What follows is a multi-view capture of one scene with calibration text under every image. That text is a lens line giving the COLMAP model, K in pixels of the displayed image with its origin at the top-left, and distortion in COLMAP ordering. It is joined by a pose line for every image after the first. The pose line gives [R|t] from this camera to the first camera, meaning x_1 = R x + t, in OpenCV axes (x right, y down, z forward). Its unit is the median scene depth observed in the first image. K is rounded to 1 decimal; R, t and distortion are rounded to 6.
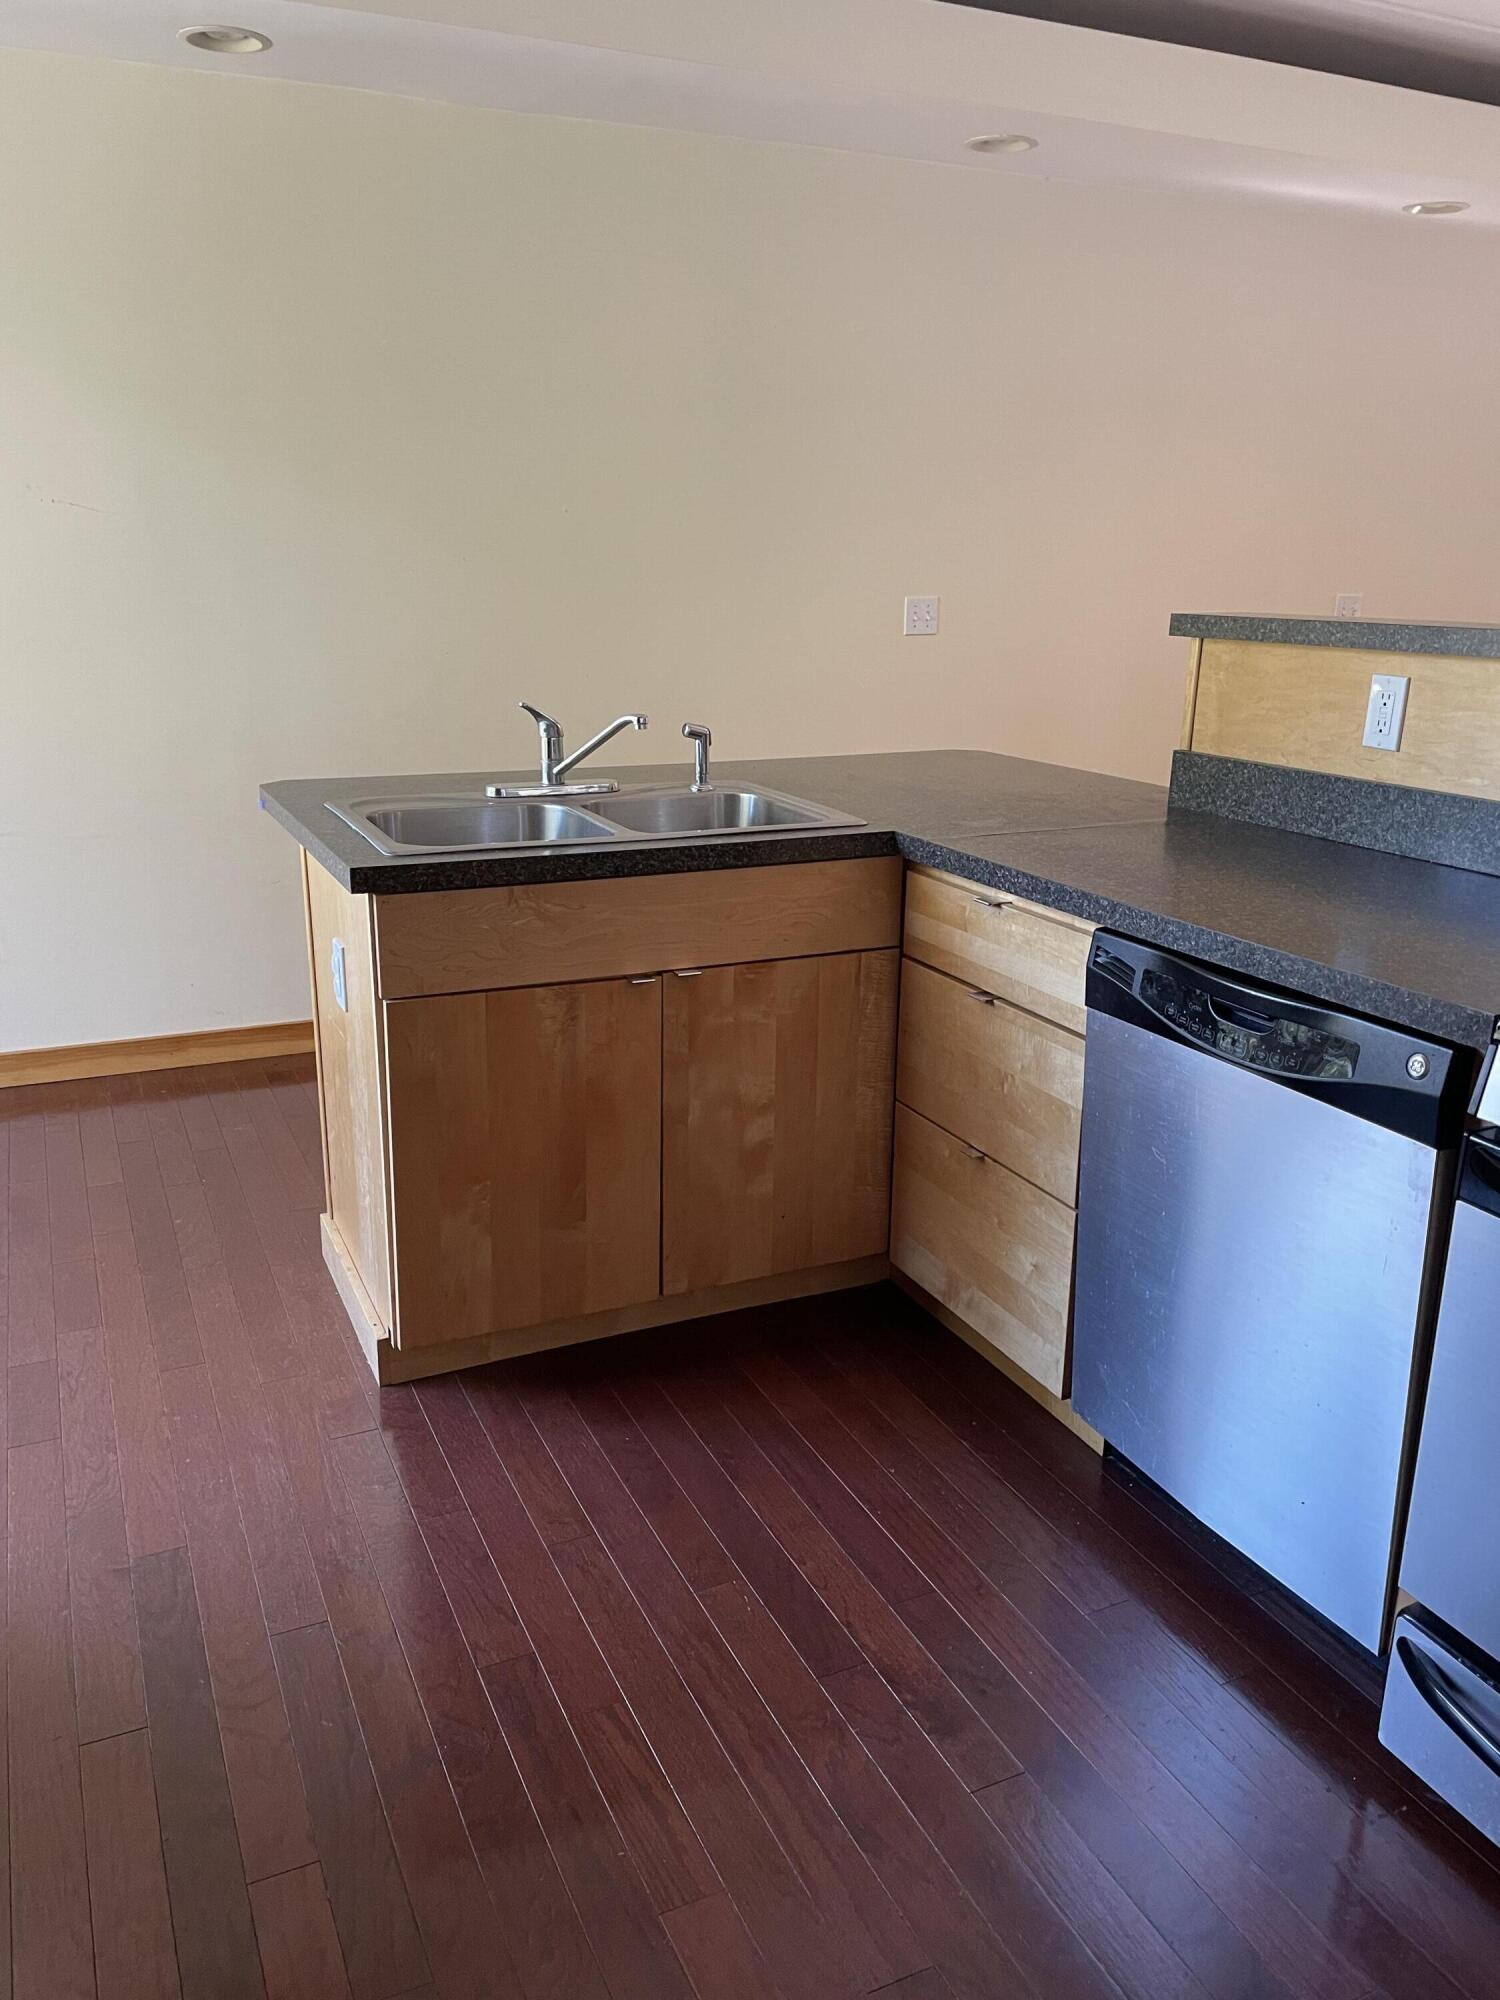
lens RADIAL K [[1514.7, 0, 741.3], [0, 1514.7, 1014.6], [0, 0, 1]] dist [0.081871, -0.115909]
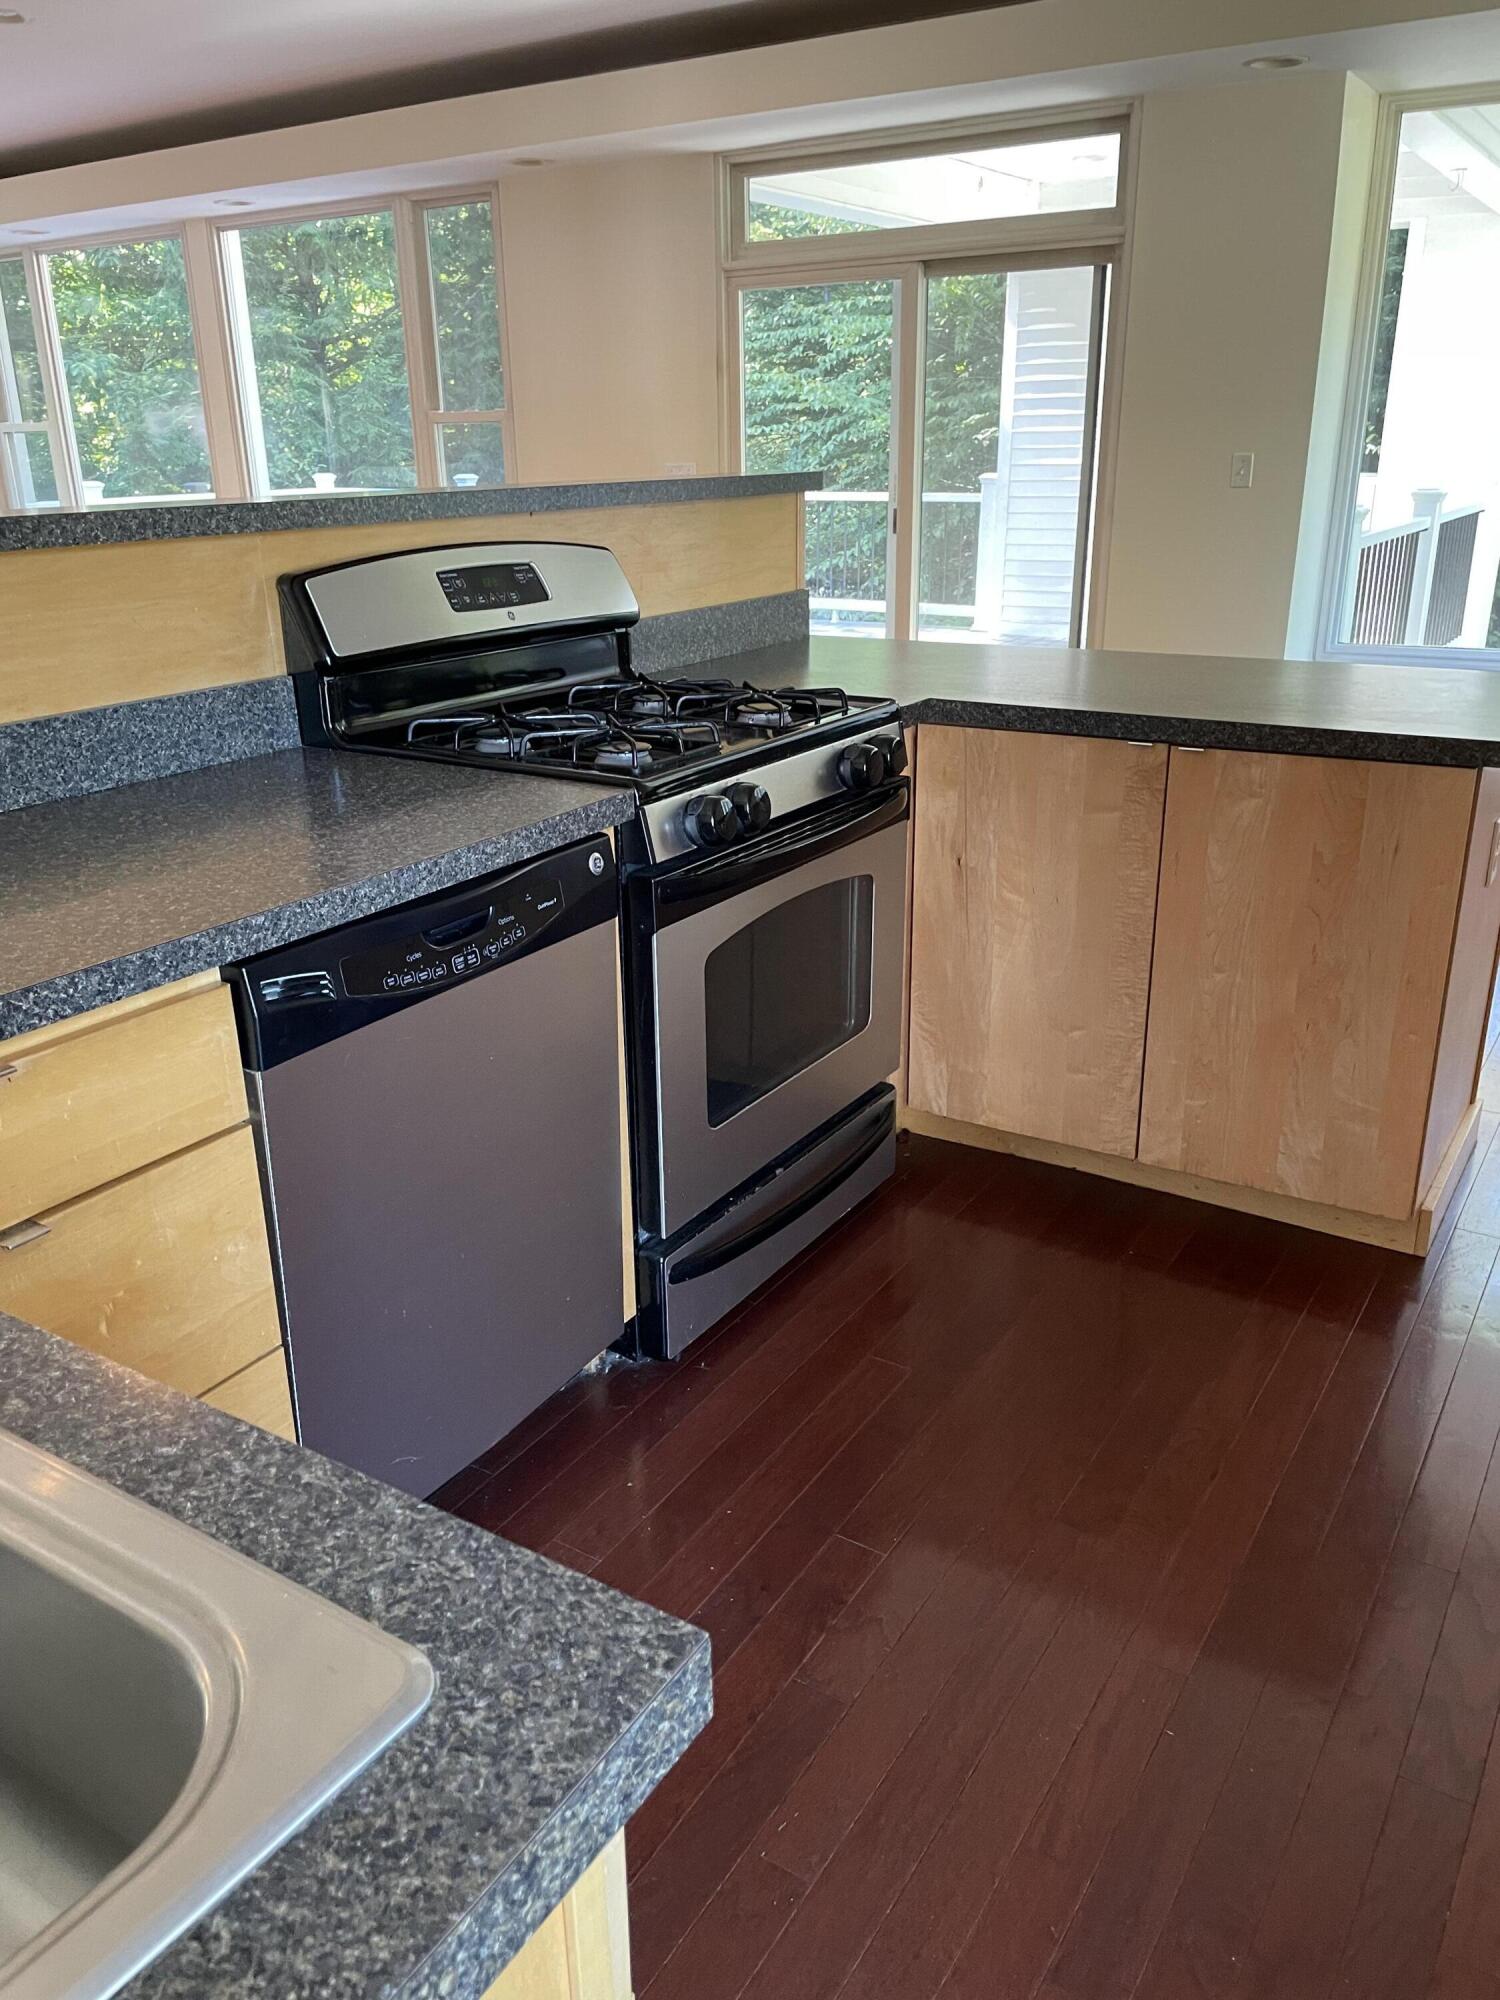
lens RADIAL K [[1514.7, 0, 741.3], [0, 1514.7, 1014.6], [0, 0, 1]] dist [0.081871, -0.115909]
pose [[-0.544611, -0.297996, 0.783963, -0.411729], [0.252270, 0.833254, 0.491982, -0.296766], [-0.799849, 0.465709, -0.378624, 0.990740]]
